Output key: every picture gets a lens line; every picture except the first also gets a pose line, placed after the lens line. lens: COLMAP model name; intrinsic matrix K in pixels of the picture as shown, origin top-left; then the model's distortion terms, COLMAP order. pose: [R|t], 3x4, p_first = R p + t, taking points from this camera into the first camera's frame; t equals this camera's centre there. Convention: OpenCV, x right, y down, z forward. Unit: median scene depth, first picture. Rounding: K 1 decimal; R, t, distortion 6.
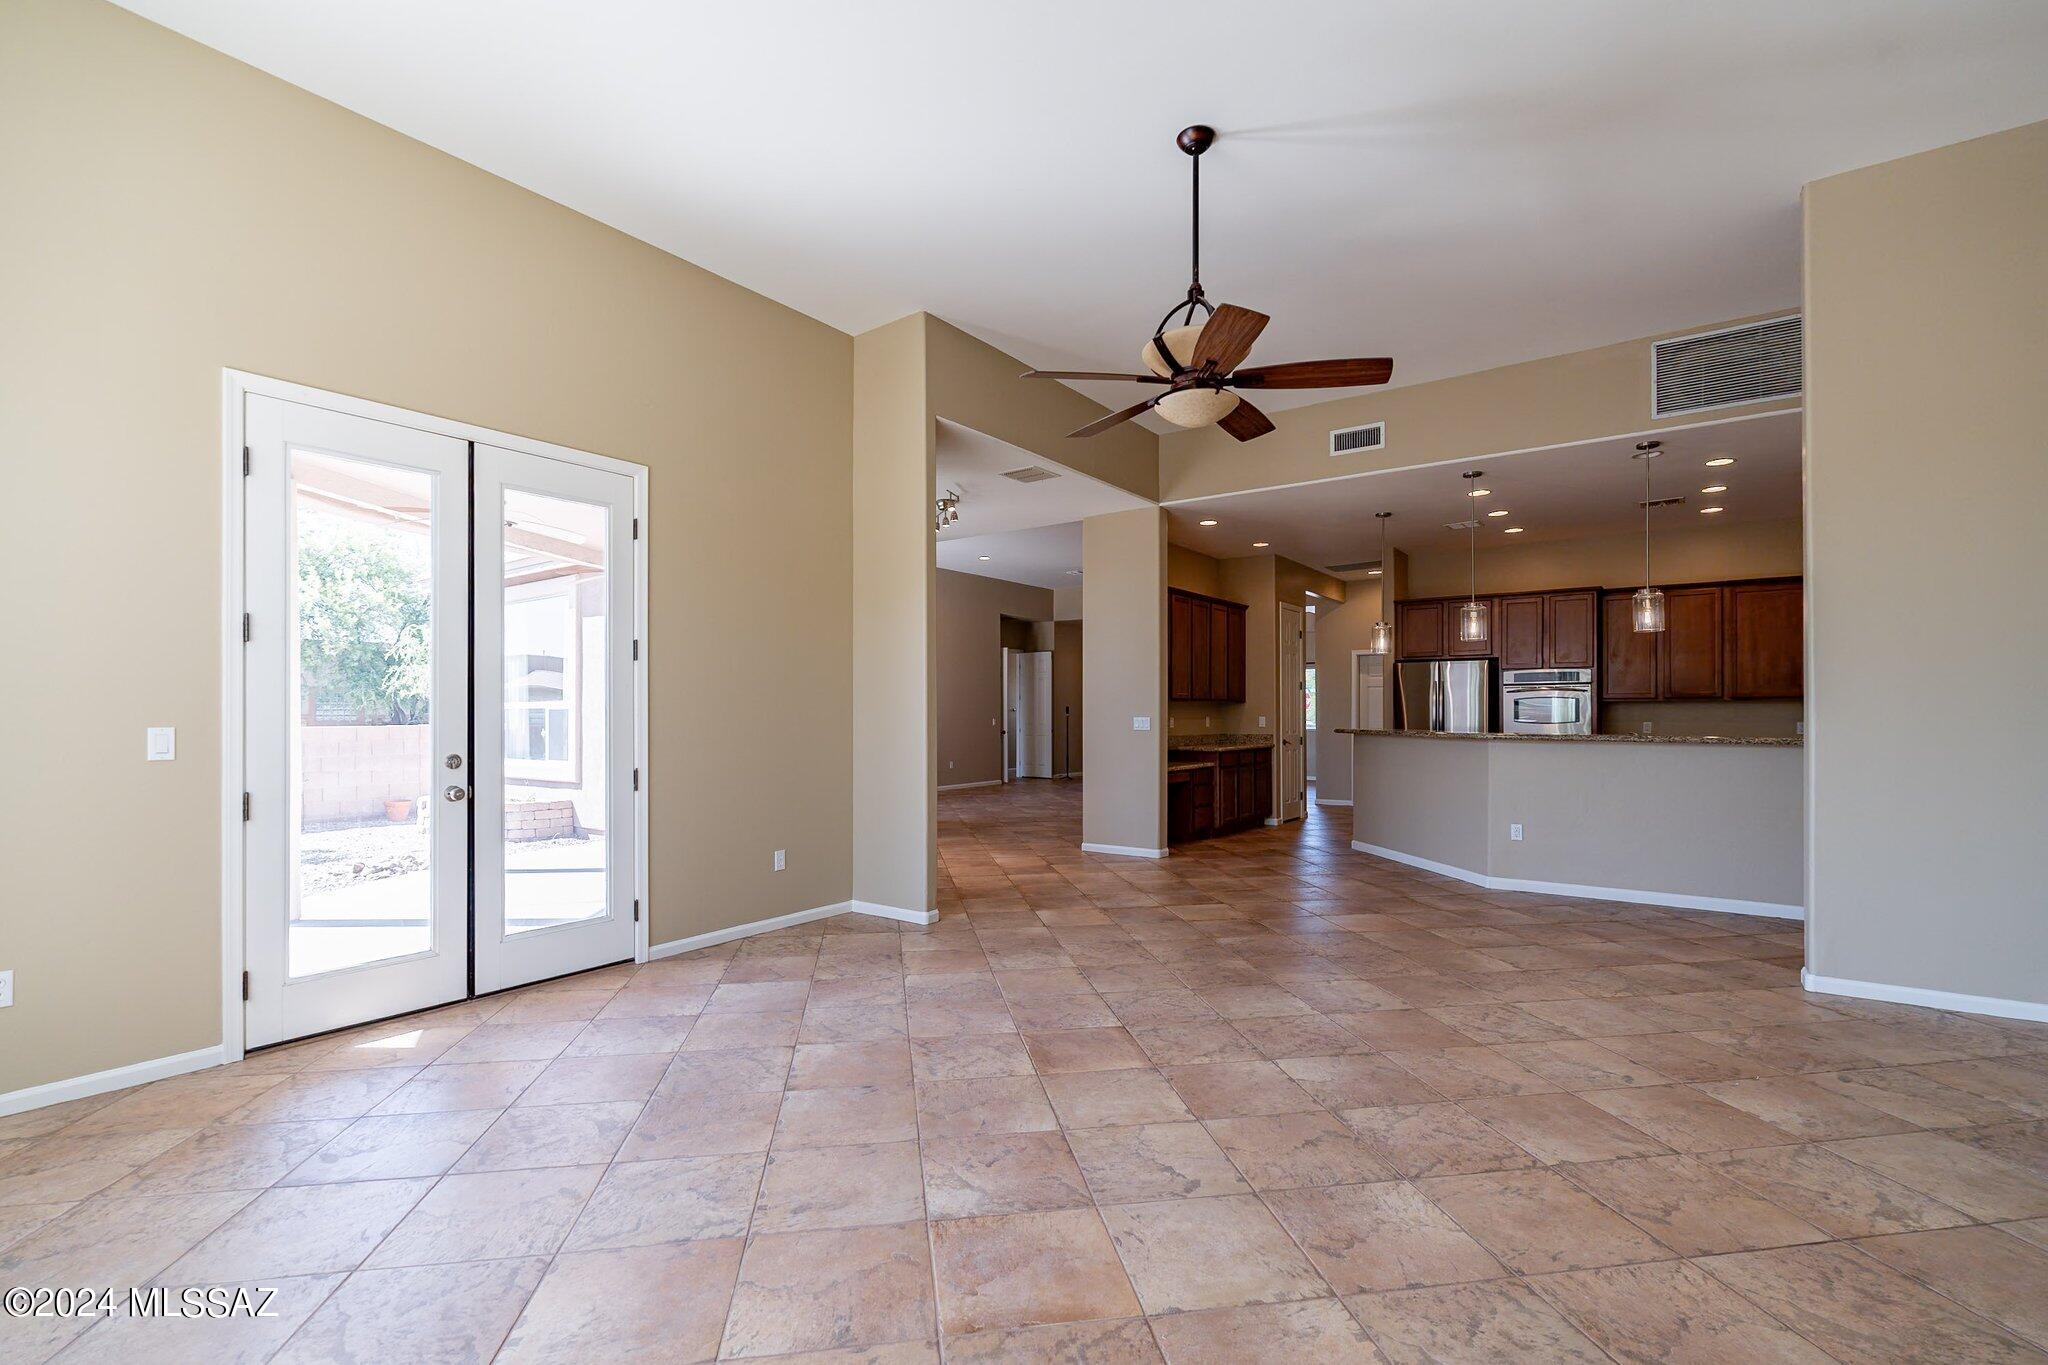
lens RADIAL K [[898.1, 0, 1019.0], [0, 898.1, 701.4], [0, 0, 1]] dist [-0.003075, -0.000606]
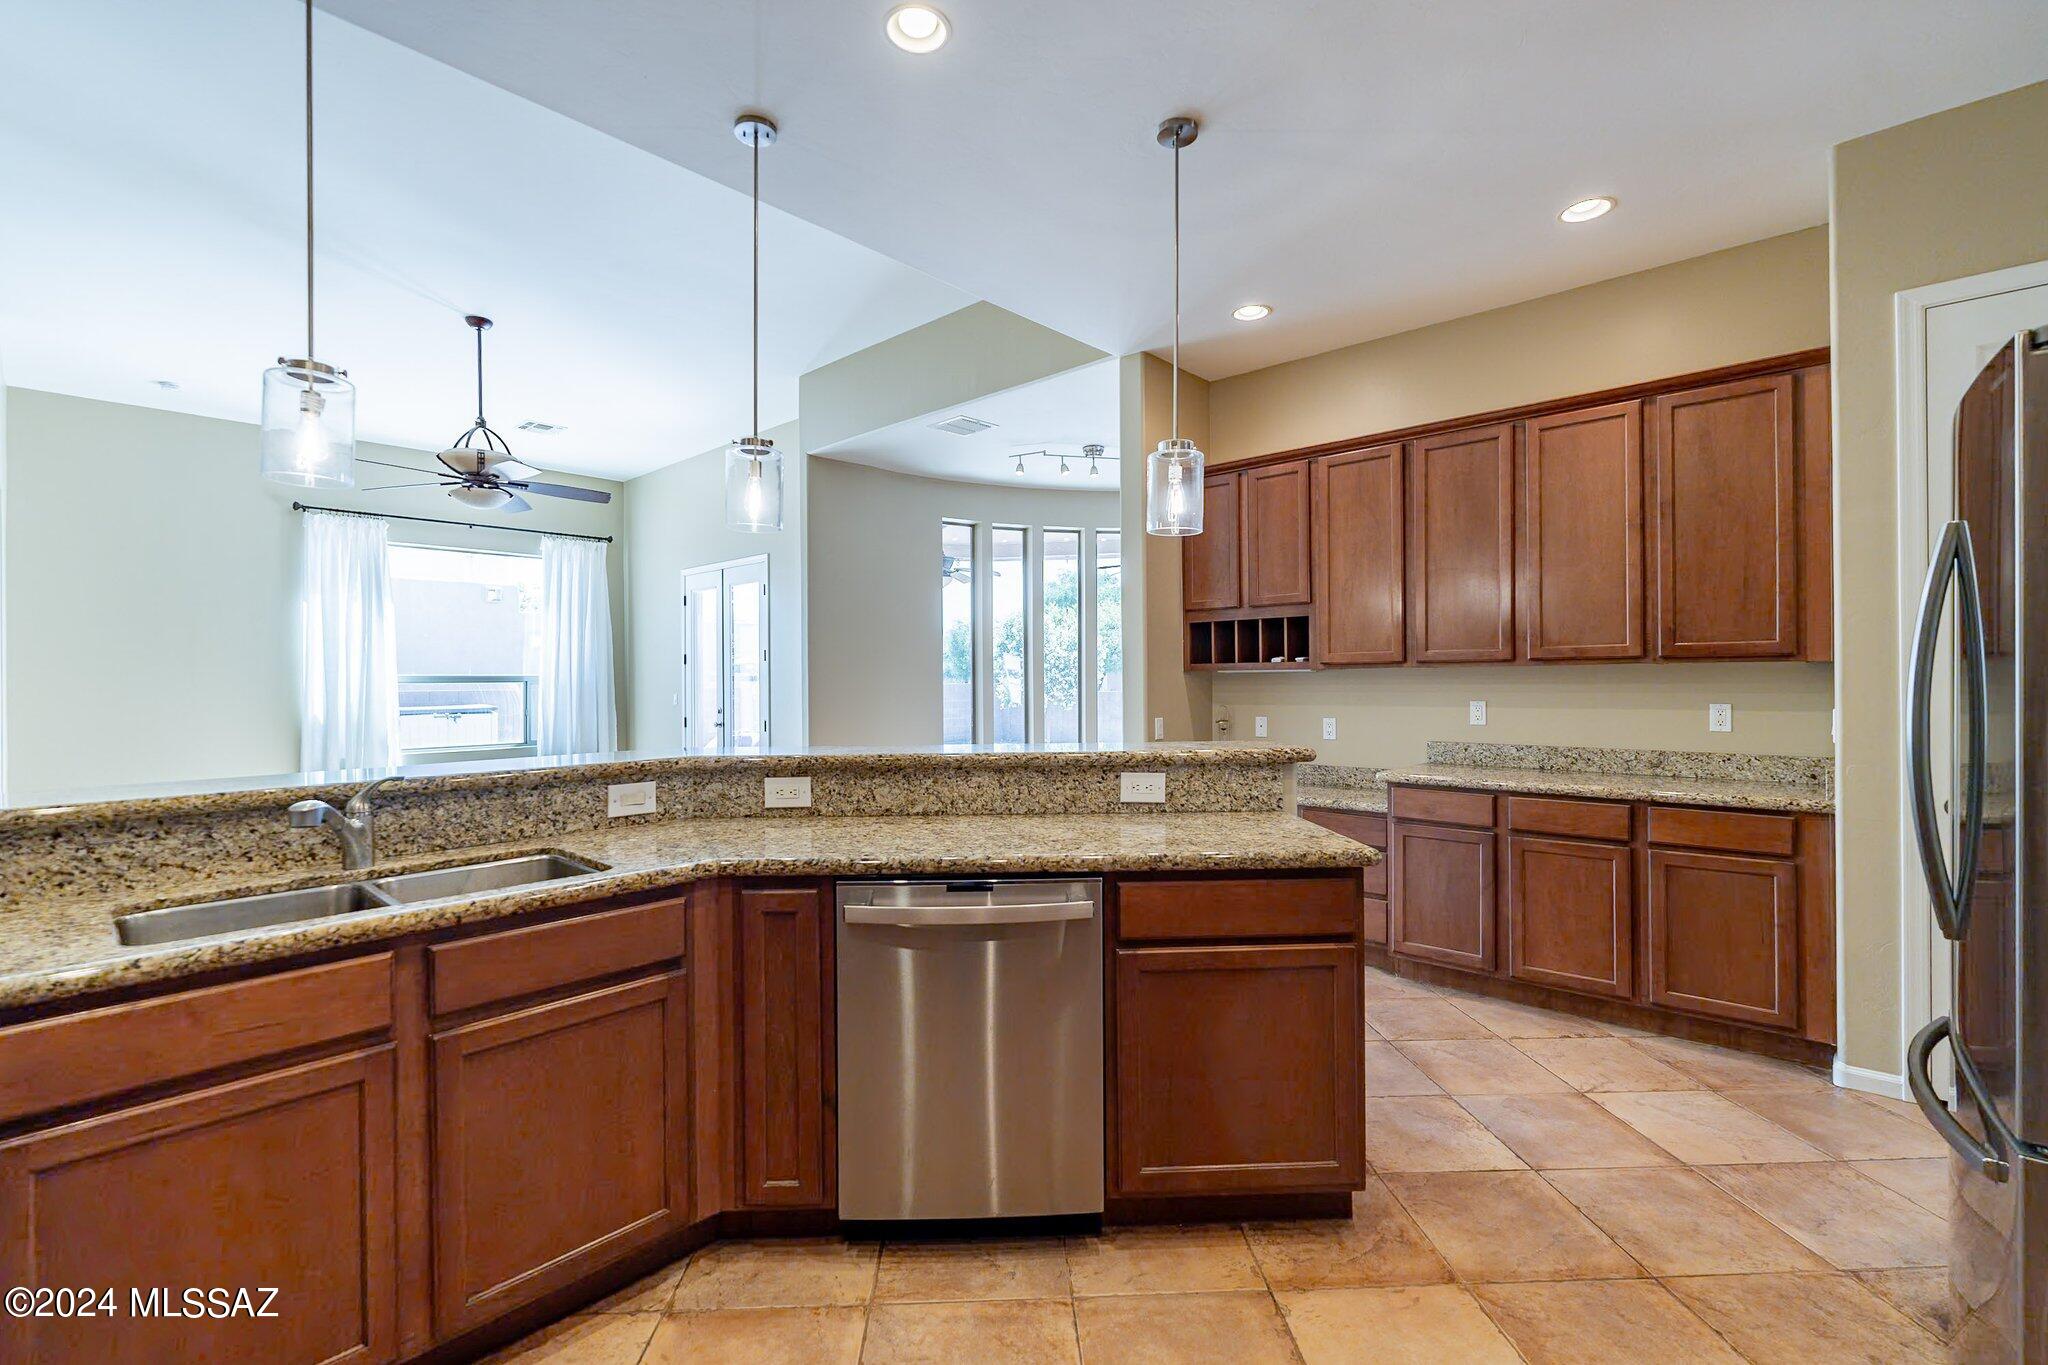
lens RADIAL K [[896.8, 0, 1024.0], [0, 896.8, 682.5], [0, 0, 1]] dist [0.001212, 0.000093]
pose [[-0.112296, 0.005148, -0.993661, 0.649525], [0.019070, 0.999814, 0.003025, 0.002581], [0.993492, -0.018609, -0.112373, 0.832887]]
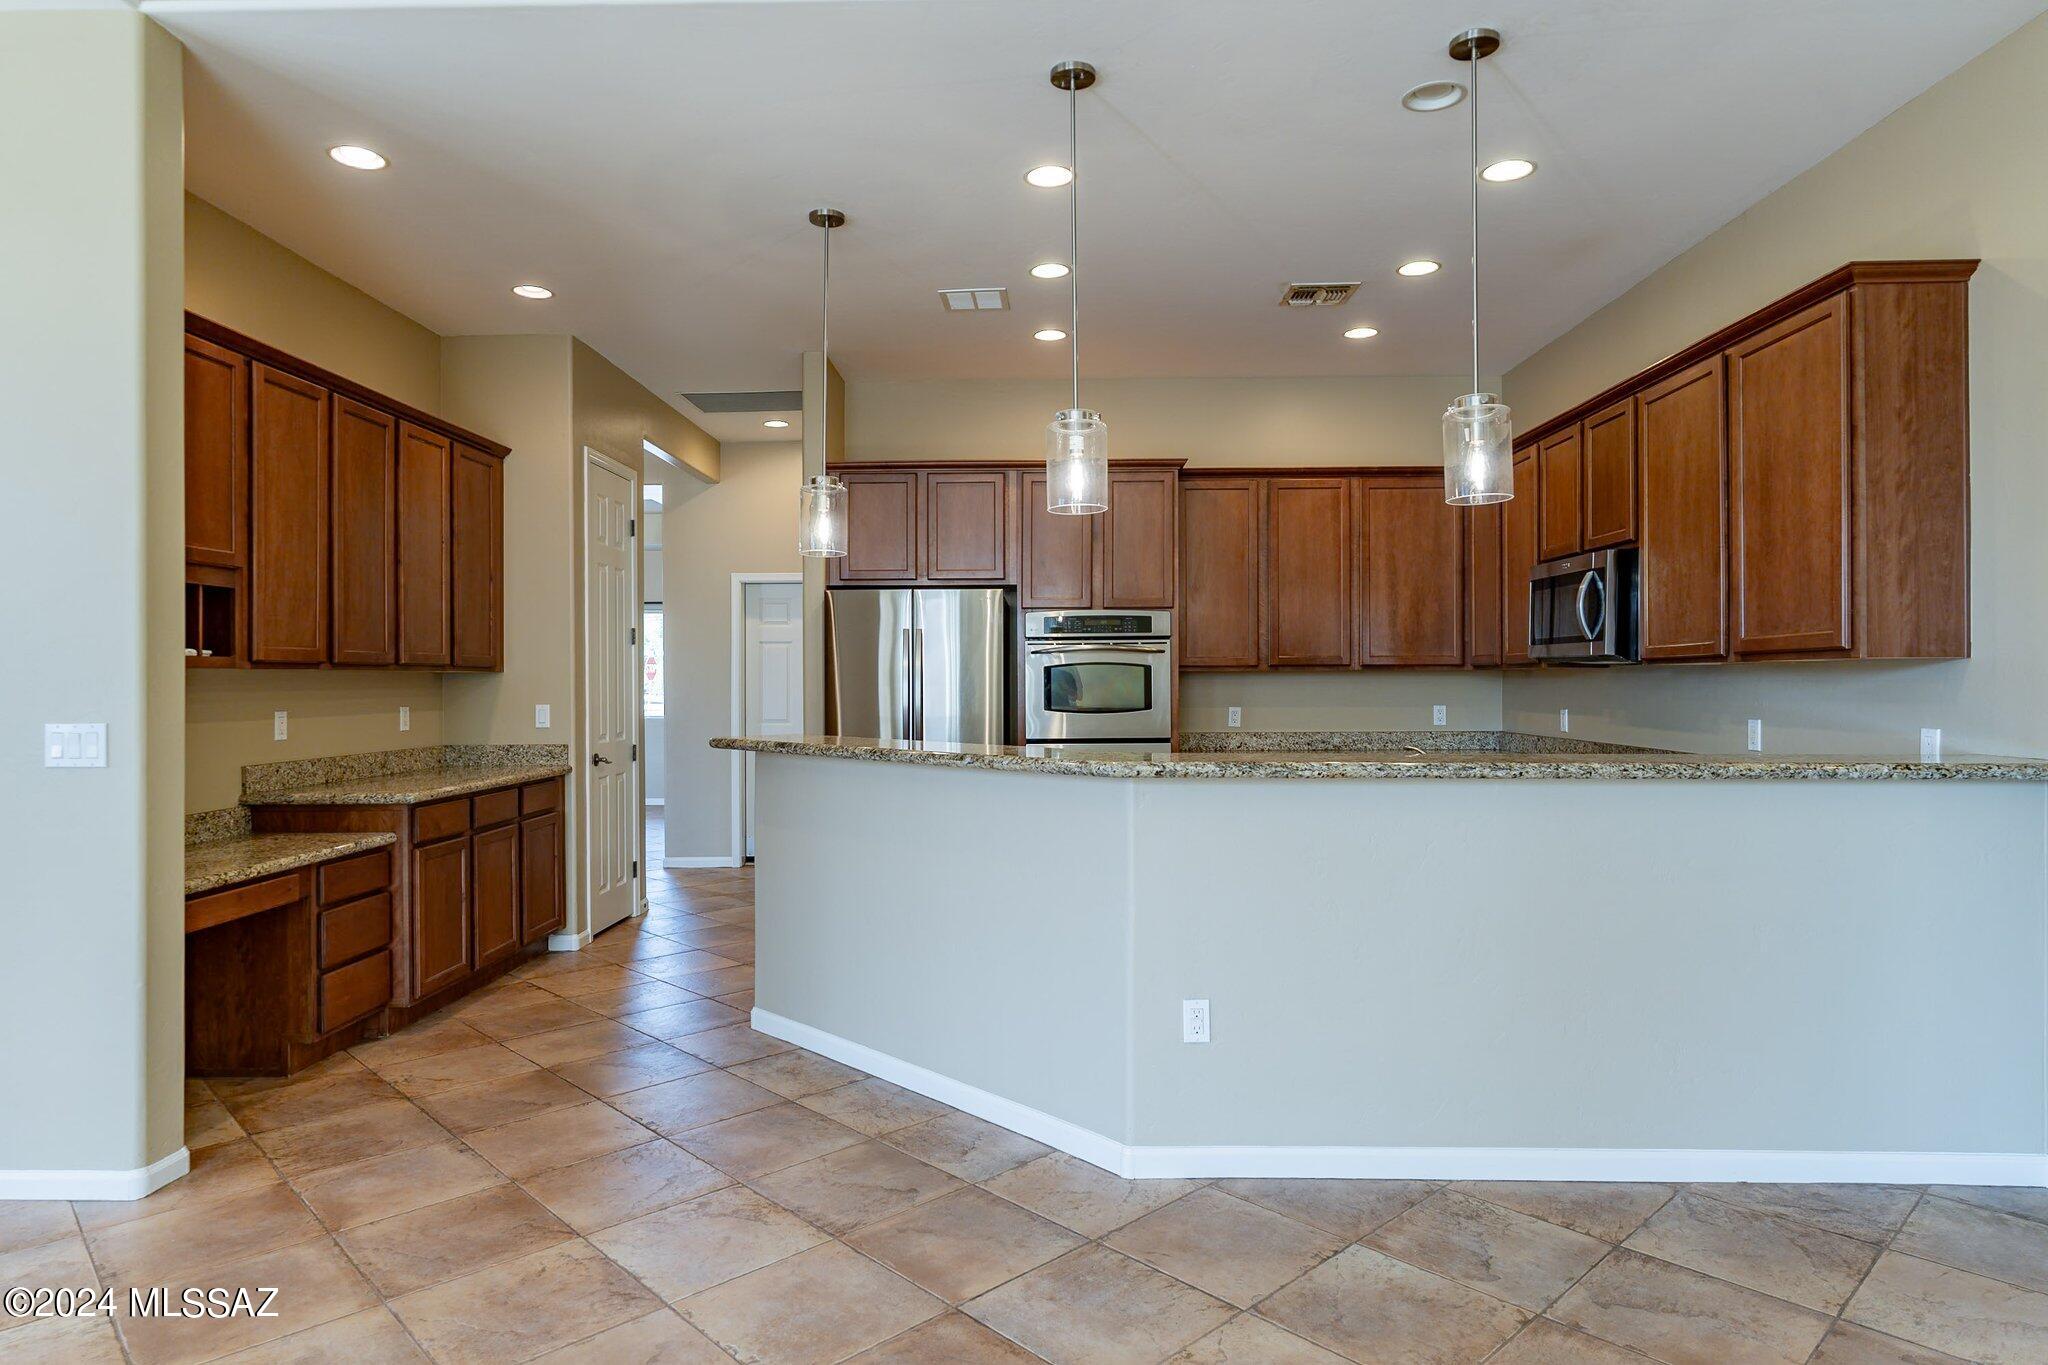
lens RADIAL K [[1199.3, 0, 1024.0], [0, 1199.3, 682.5], [0, 0, 1]] dist [-0.003675, 0.000241]
pose [[0.819043, -0.004007, 0.573718, 0.139026], [-0.002694, 0.999938, 0.010830, -0.000612], [-0.573725, -0.010416, 0.818982, 0.420878]]
